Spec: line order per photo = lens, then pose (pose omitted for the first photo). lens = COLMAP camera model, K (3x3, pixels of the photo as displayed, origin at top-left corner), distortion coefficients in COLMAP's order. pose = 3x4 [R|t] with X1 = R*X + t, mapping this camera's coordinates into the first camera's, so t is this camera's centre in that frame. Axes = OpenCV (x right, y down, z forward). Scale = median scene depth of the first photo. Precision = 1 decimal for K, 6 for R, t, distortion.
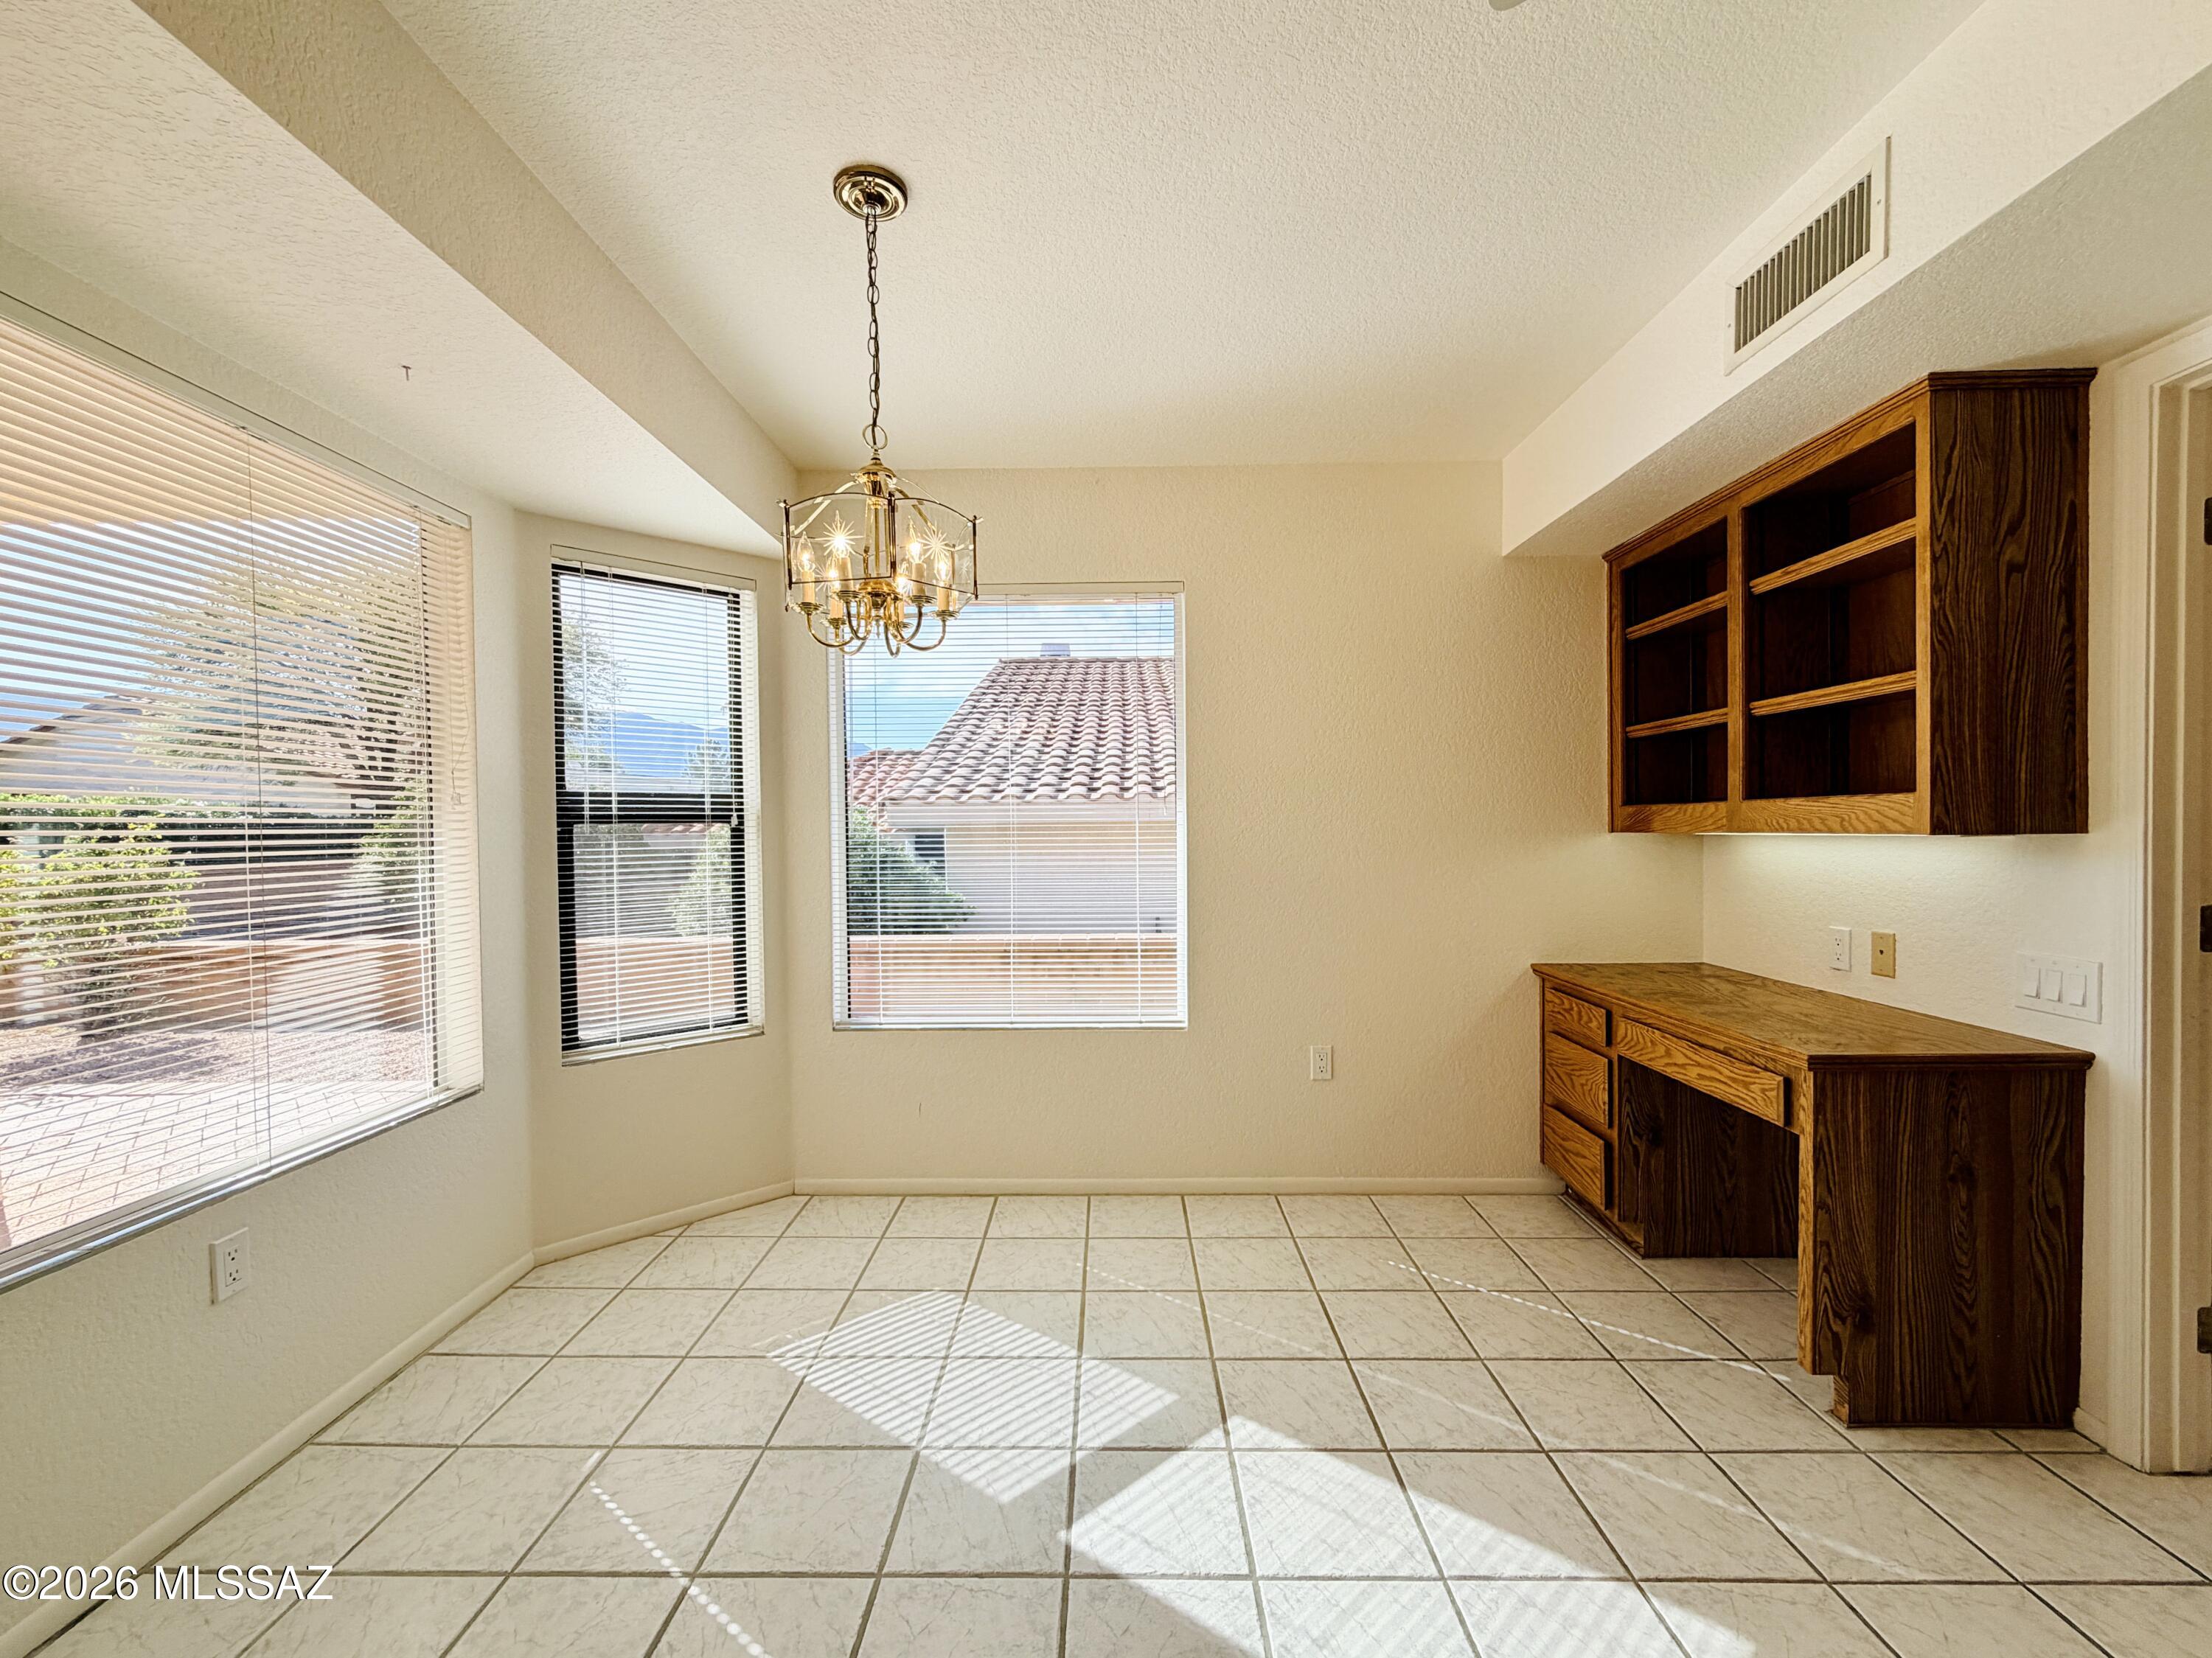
lens RADIAL K [[913.4, 0, 1098.8], [0, 913.4, 835.6], [0, 0, 1]] dist [0.027874, 0.000045]
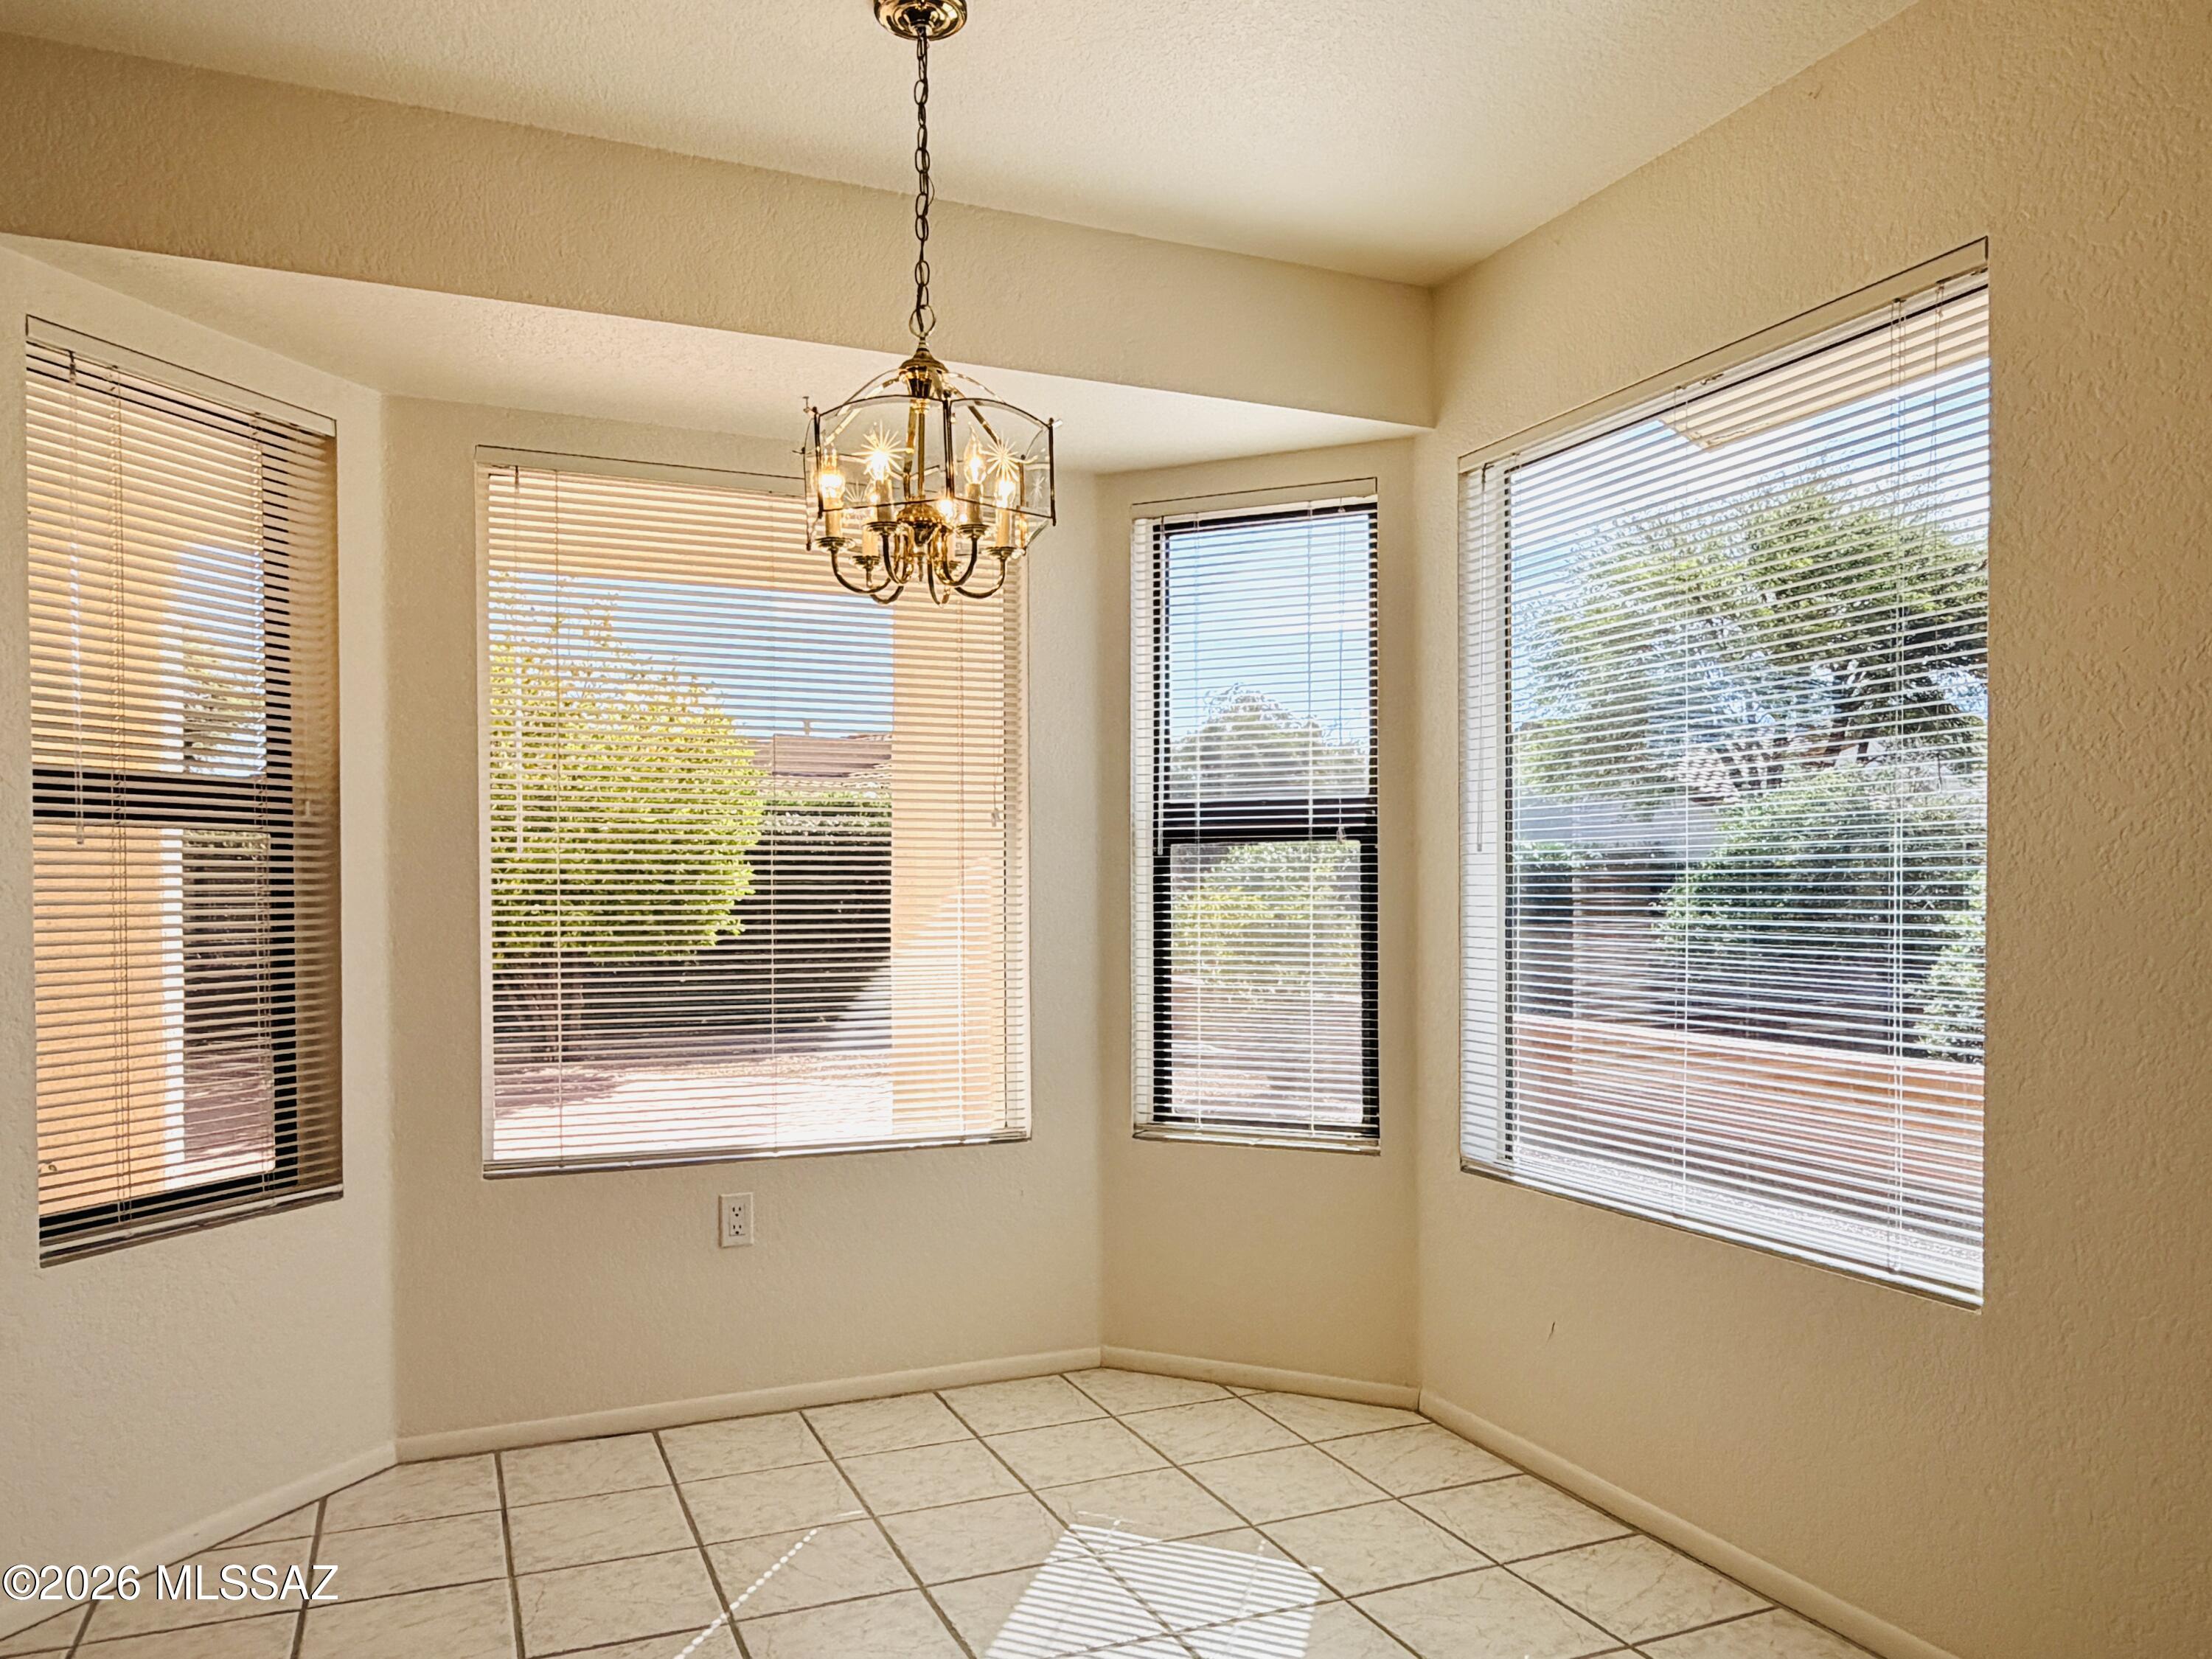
lens RADIAL K [[1582.3, 0, 1110.0], [0, 1582.3, 894.1], [0, 0, 1]] dist [0.040197, -0.000662]
pose [[0.428357, 0.010181, -0.903552, 0.678907], [-0.010481, 0.999925, 0.006298, 0.024582], [0.903549, 0.006773, 0.428432, 0.373810]]
